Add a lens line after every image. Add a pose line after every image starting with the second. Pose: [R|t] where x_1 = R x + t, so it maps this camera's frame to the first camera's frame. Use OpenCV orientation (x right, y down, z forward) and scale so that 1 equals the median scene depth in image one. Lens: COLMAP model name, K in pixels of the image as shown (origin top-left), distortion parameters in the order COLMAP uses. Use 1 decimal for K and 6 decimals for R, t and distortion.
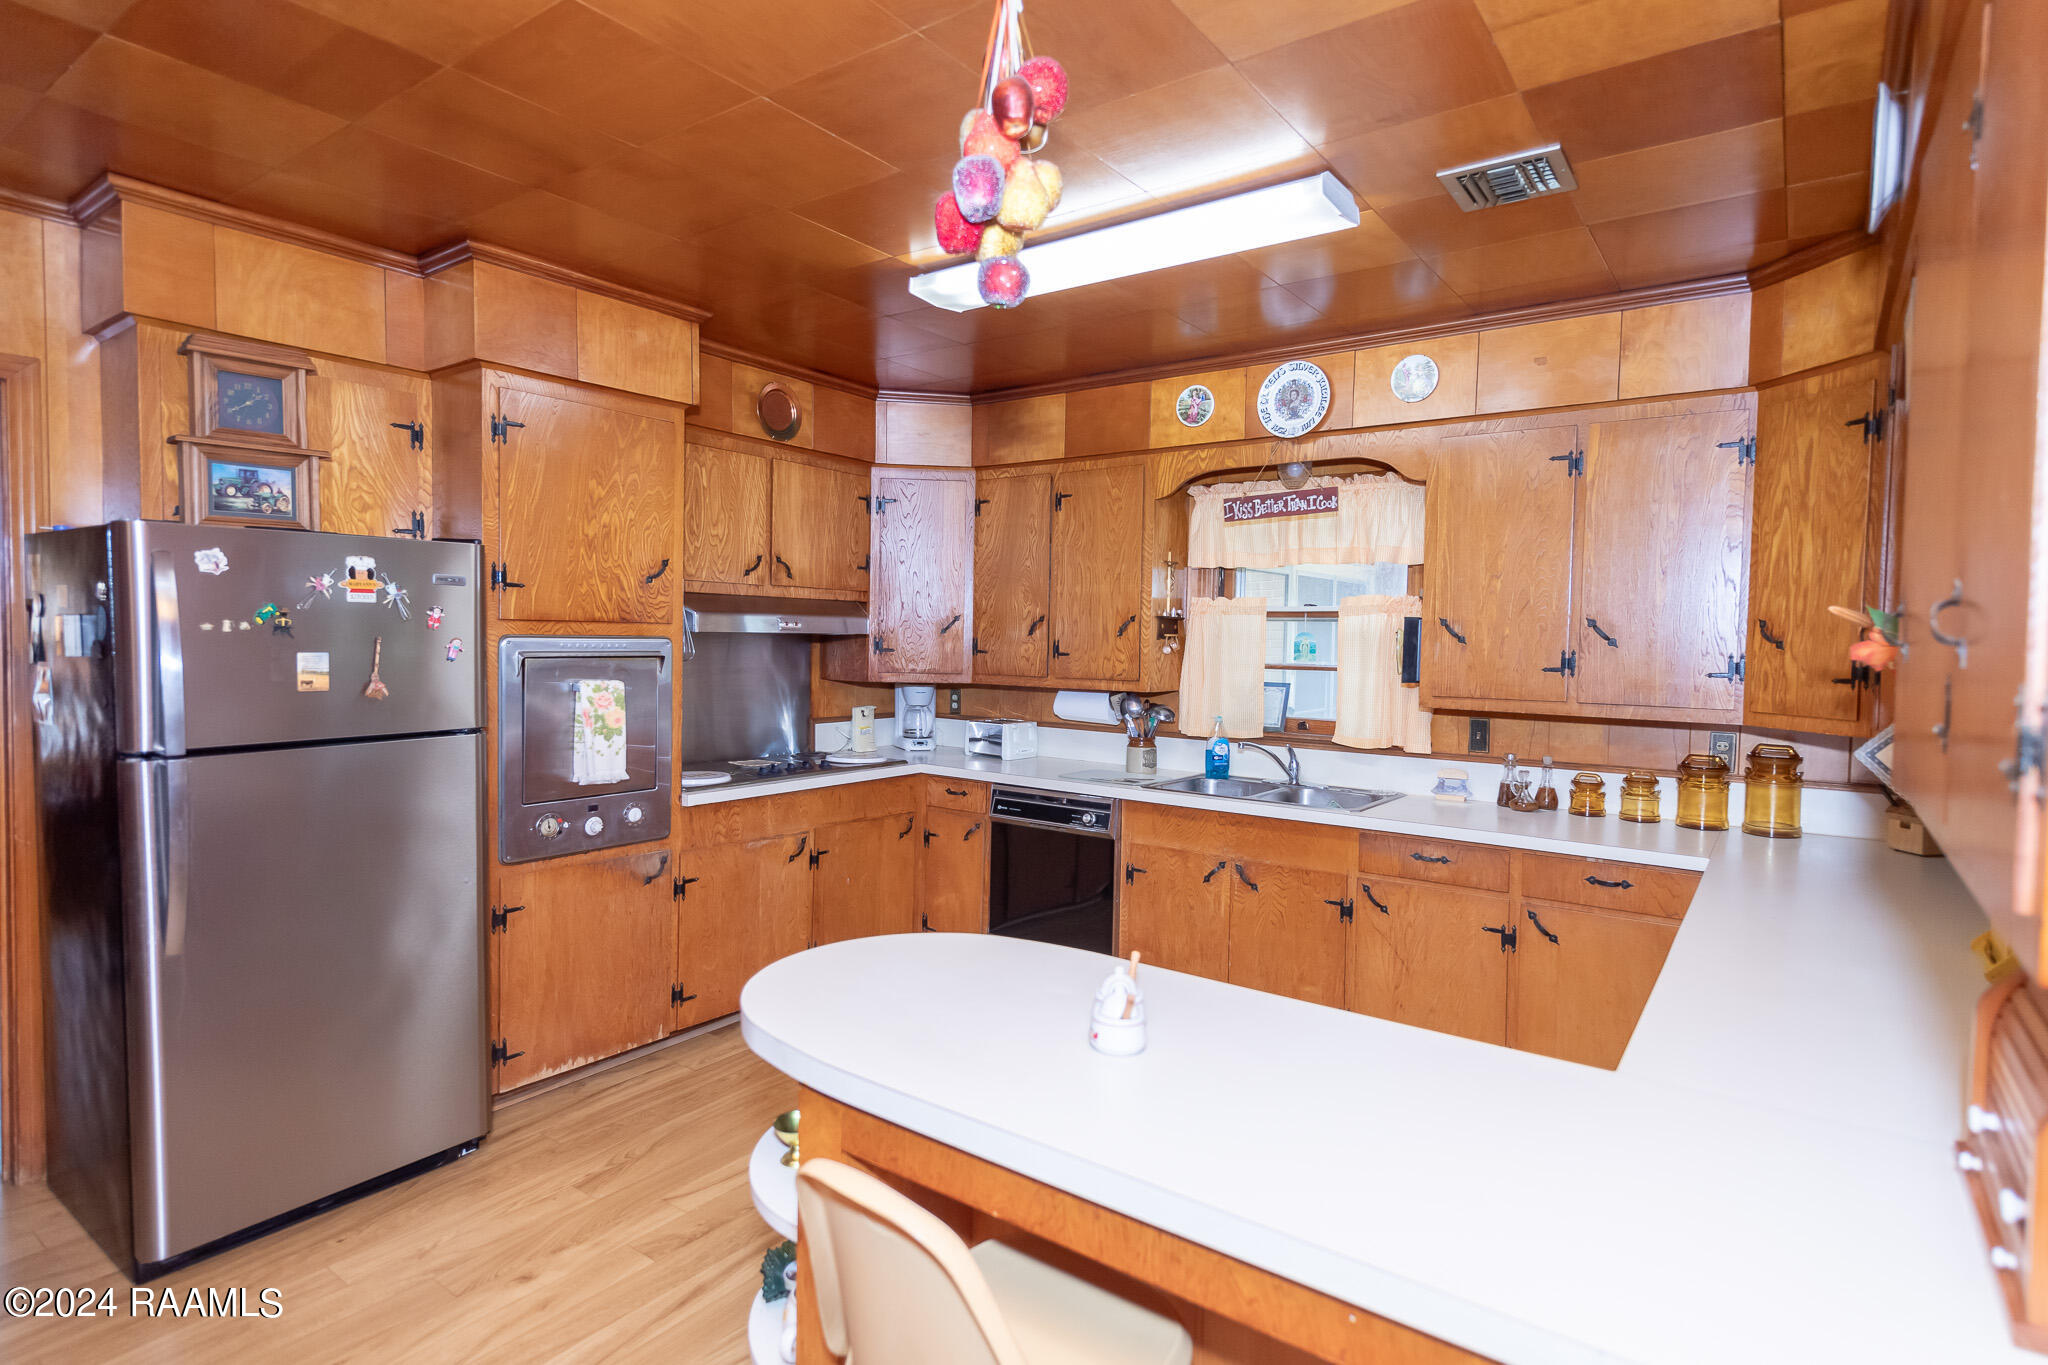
lens RADIAL K [[1040.2, 0, 1058.8], [0, 1040.2, 684.1], [0, 0, 1]] dist [0.025733, 0.000147]
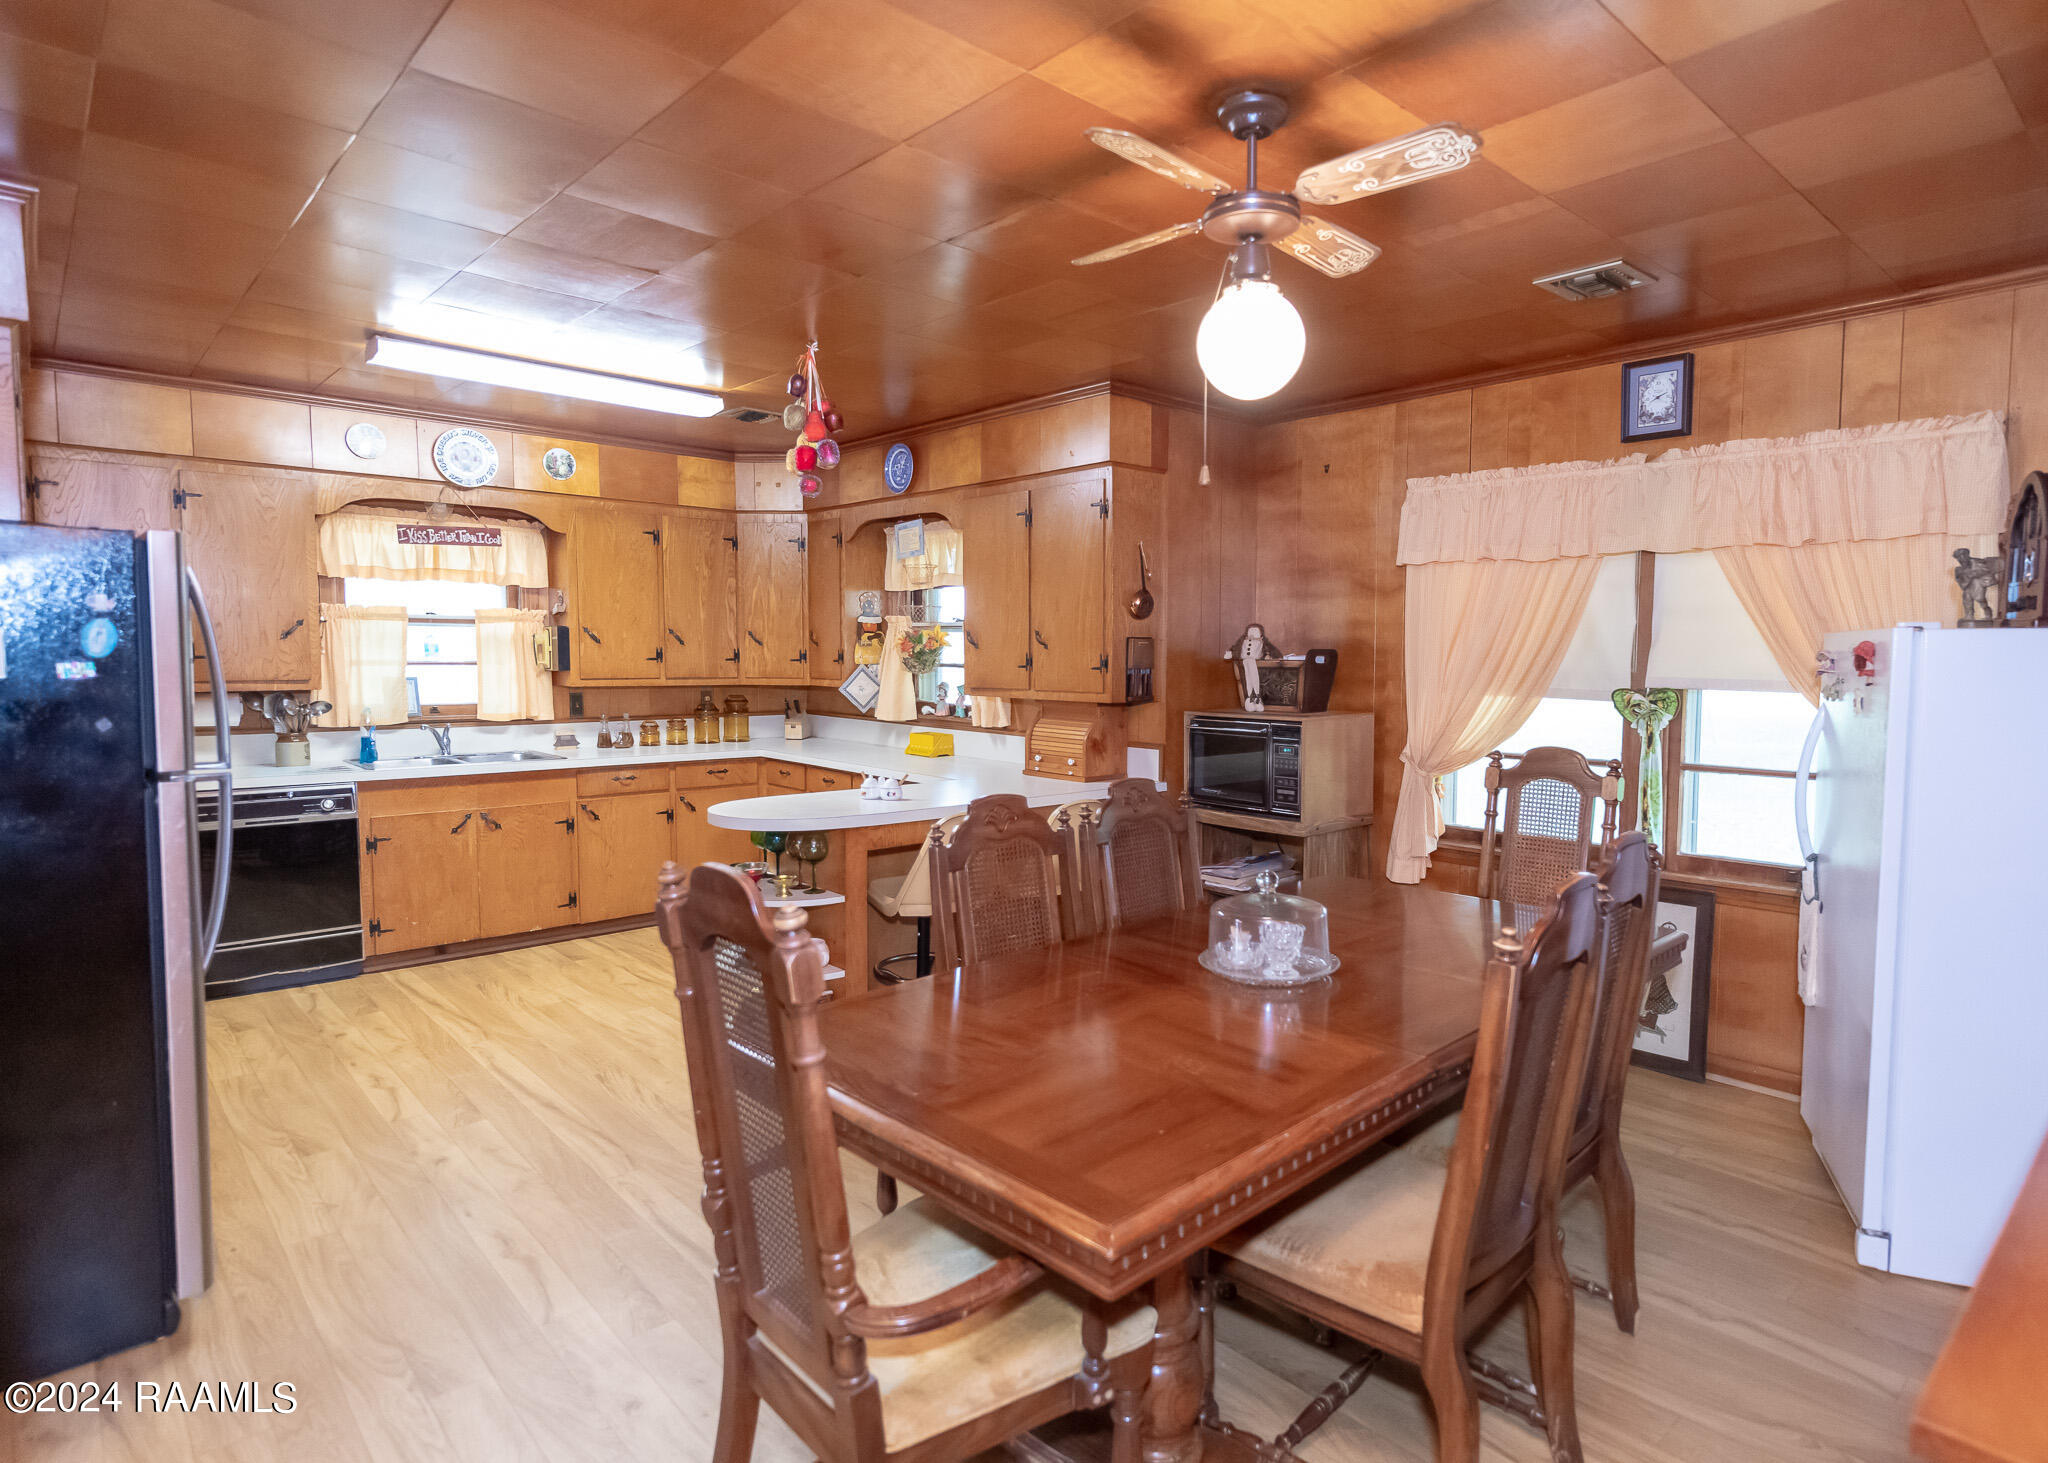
lens RADIAL K [[1118.2, 0, 1047.5], [0, 1118.2, 656.8], [0, 0, 1]] dist [0.027726, -0.000598]
pose [[0.220687, -0.021831, 0.975100, -0.994892], [0.040865, 0.999079, 0.013120, -0.012389], [-0.974488, 0.036952, 0.221375, -0.014154]]
